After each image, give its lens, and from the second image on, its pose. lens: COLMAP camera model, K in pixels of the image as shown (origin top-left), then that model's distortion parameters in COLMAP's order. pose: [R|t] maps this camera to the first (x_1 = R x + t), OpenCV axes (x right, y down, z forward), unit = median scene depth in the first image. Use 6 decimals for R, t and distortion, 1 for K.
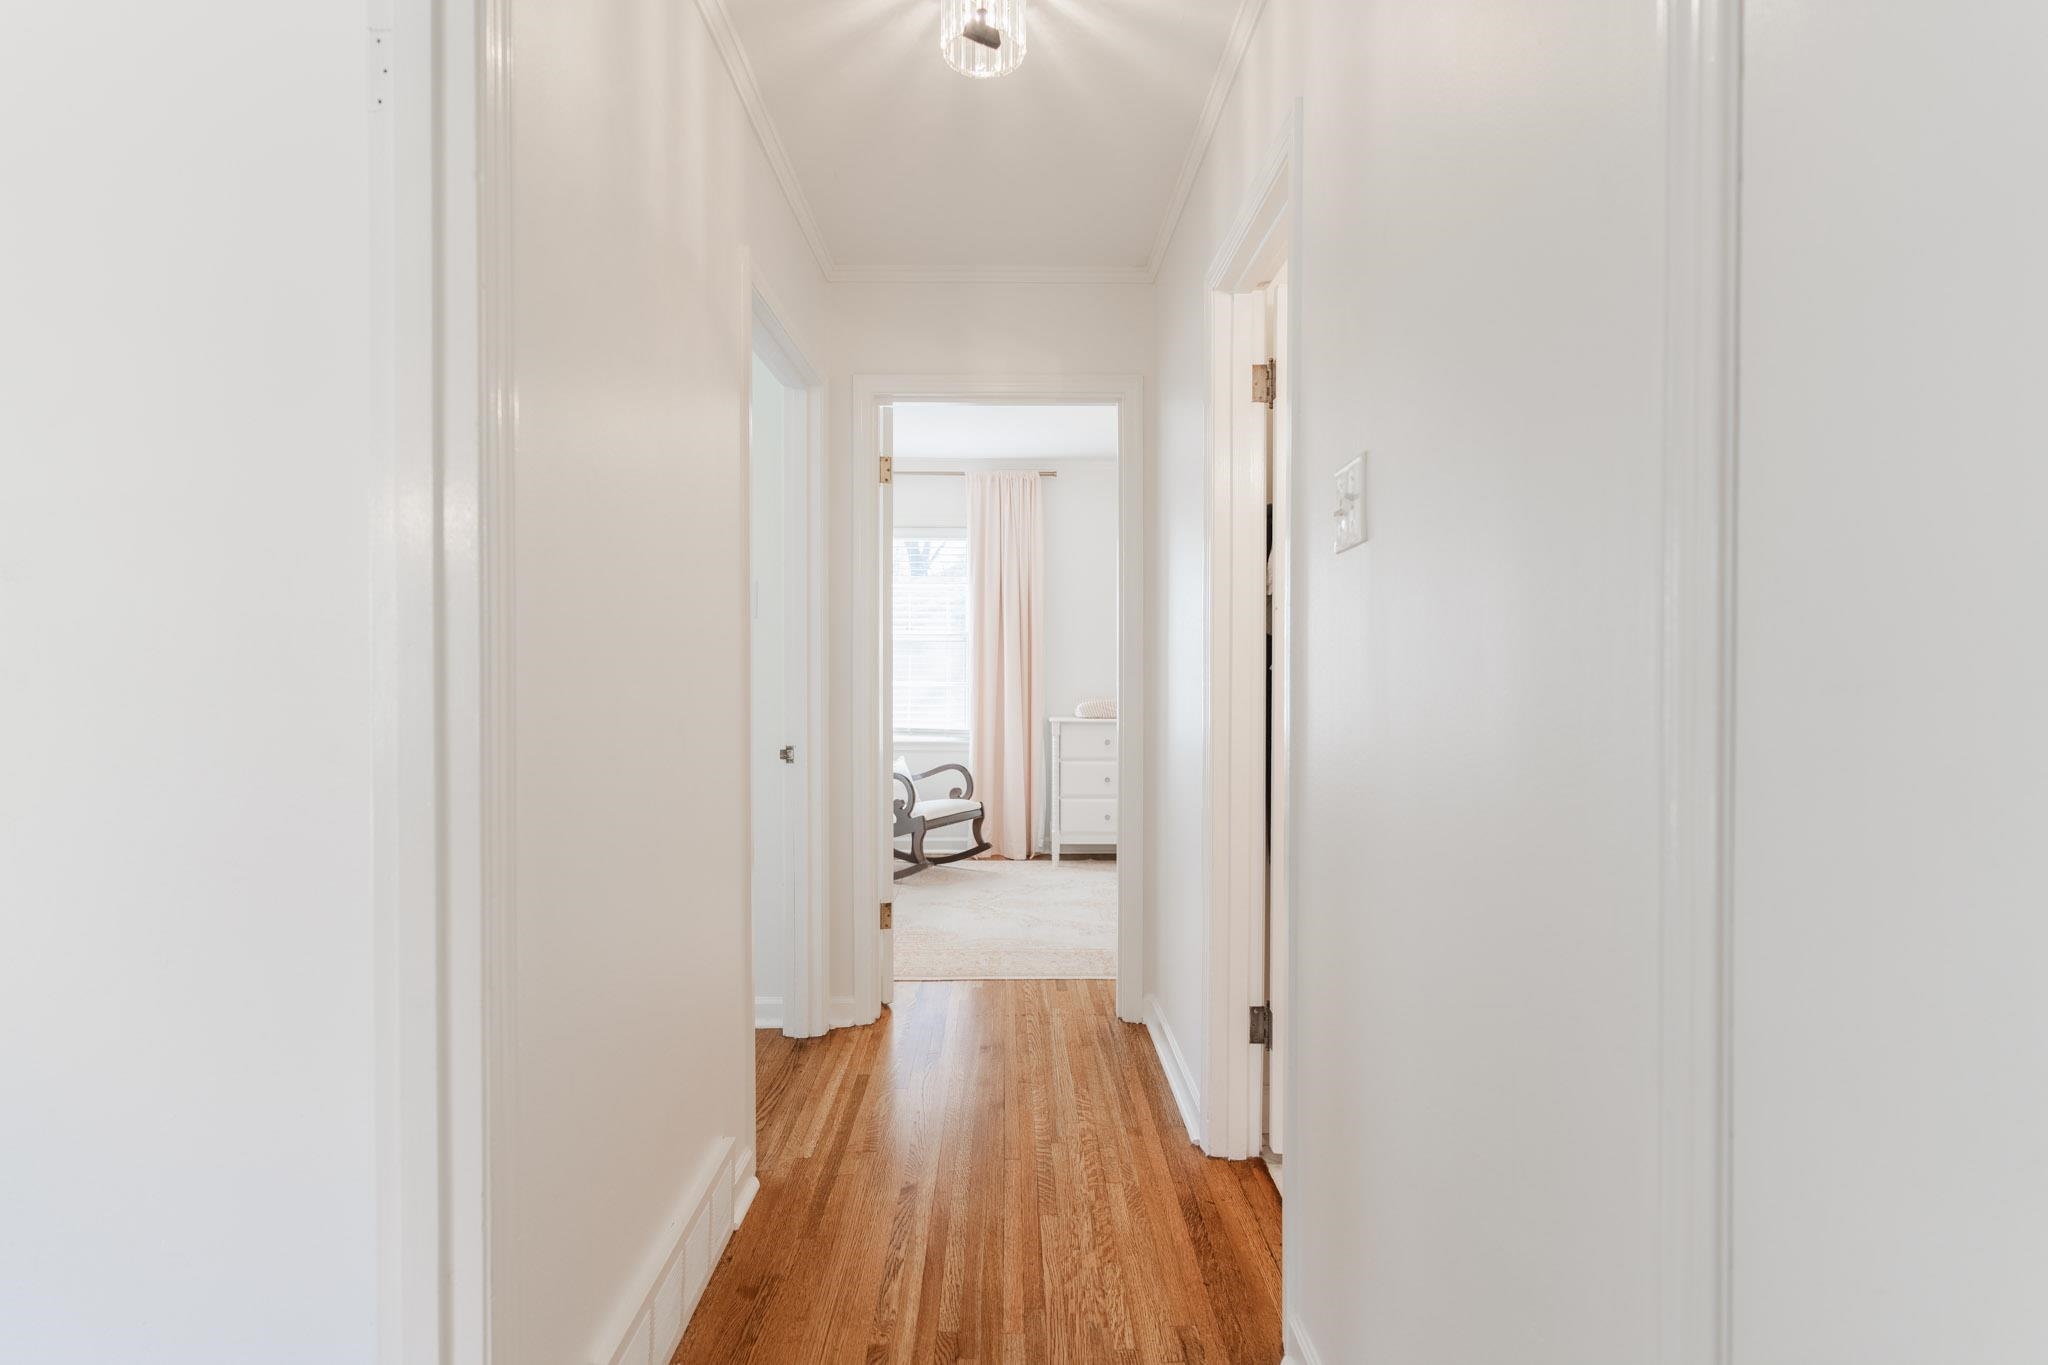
lens RADIAL K [[1005.1, 0, 1024.4], [0, 1005.1, 675.2], [0, 0, 1]] dist [0.009815, 0.000143]
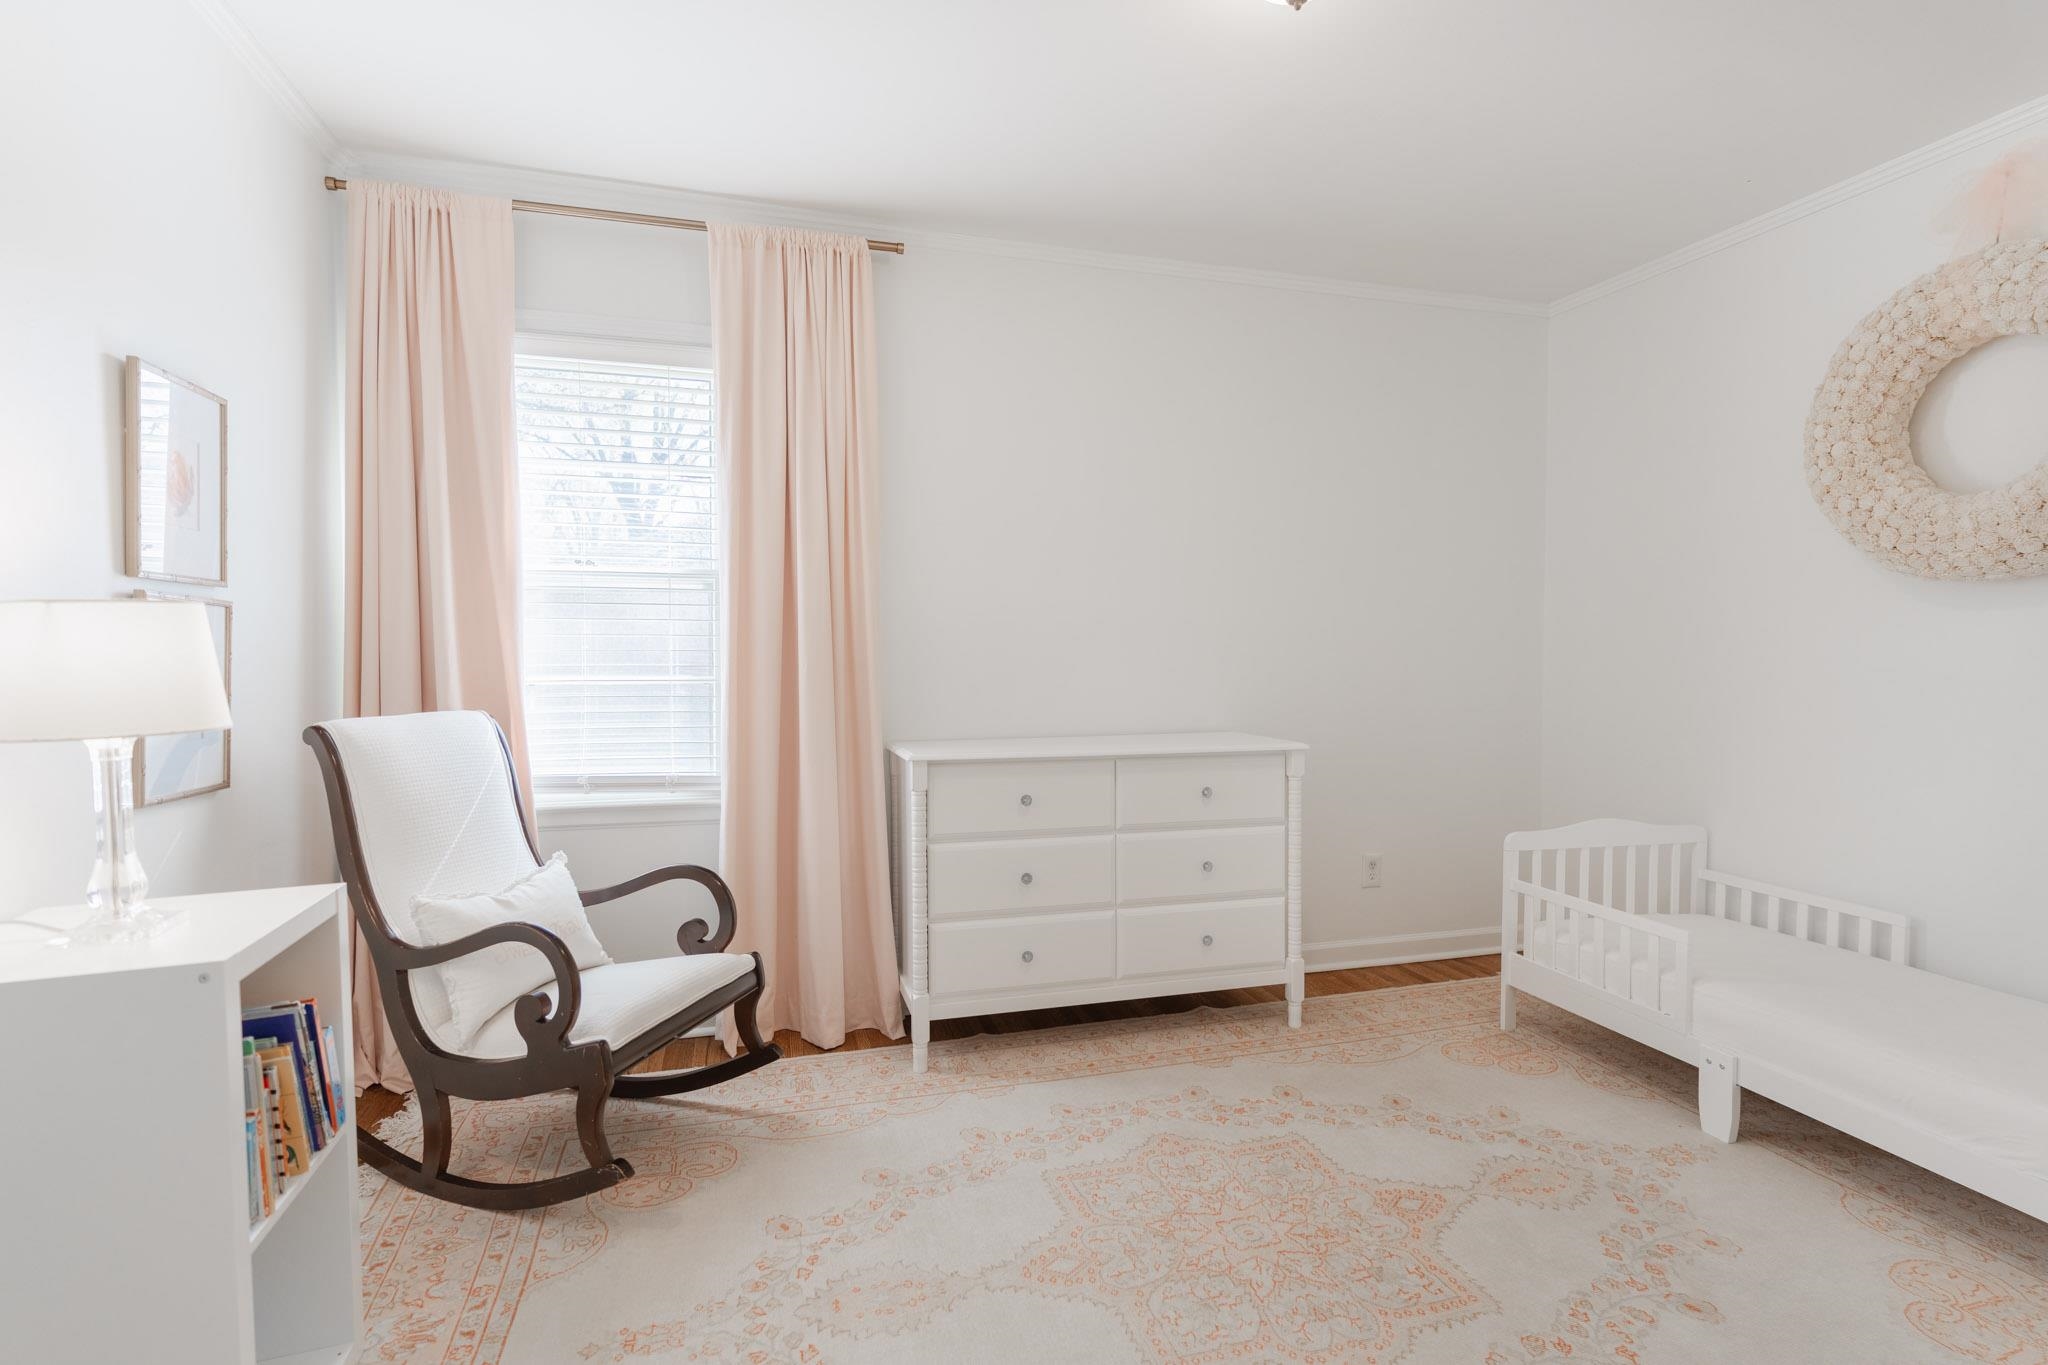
lens RADIAL K [[970.0, 0, 1019.4], [0, 970.0, 675.6], [0, 0, 1]] dist [0.010232, -0.000421]
pose [[0.966284, -0.006786, 0.257389, -0.036968], [0.003933, 0.999925, 0.011597, 0.001870], [-0.257448, -0.010193, 0.966238, 0.534521]]
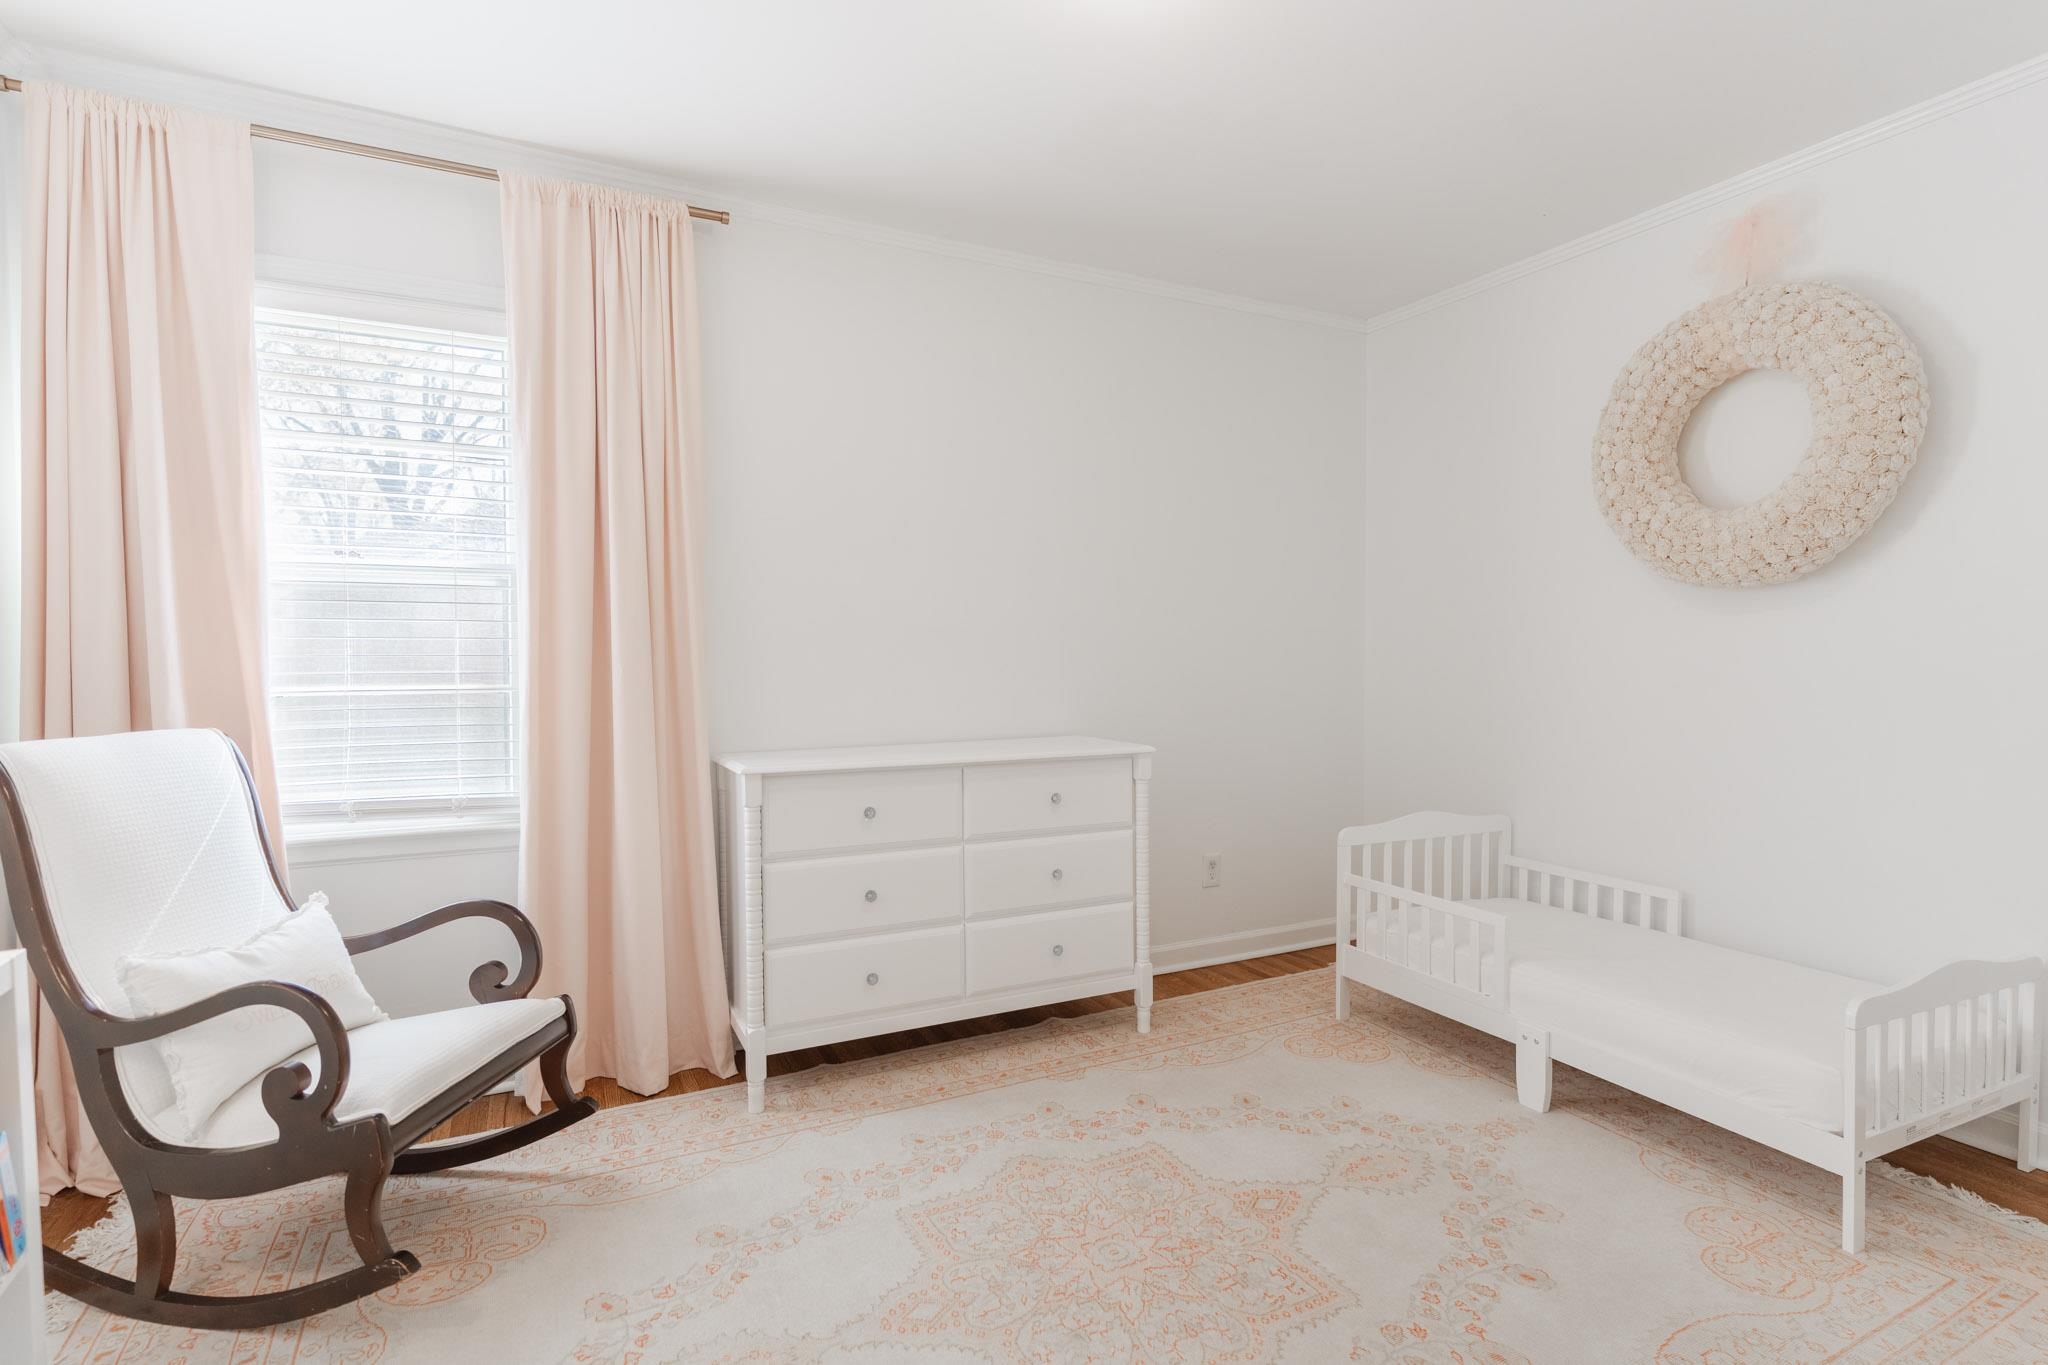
lens RADIAL K [[990.3, 0, 1024.1], [0, 990.3, 674.7], [0, 0, 1]] dist [0.009717, -0.001688]
pose [[0.903502, -0.012997, 0.428388, -0.042207], [0.010697, 0.999913, 0.007777, 0.001981], [-0.428451, -0.002444, 0.903562, 0.548647]]
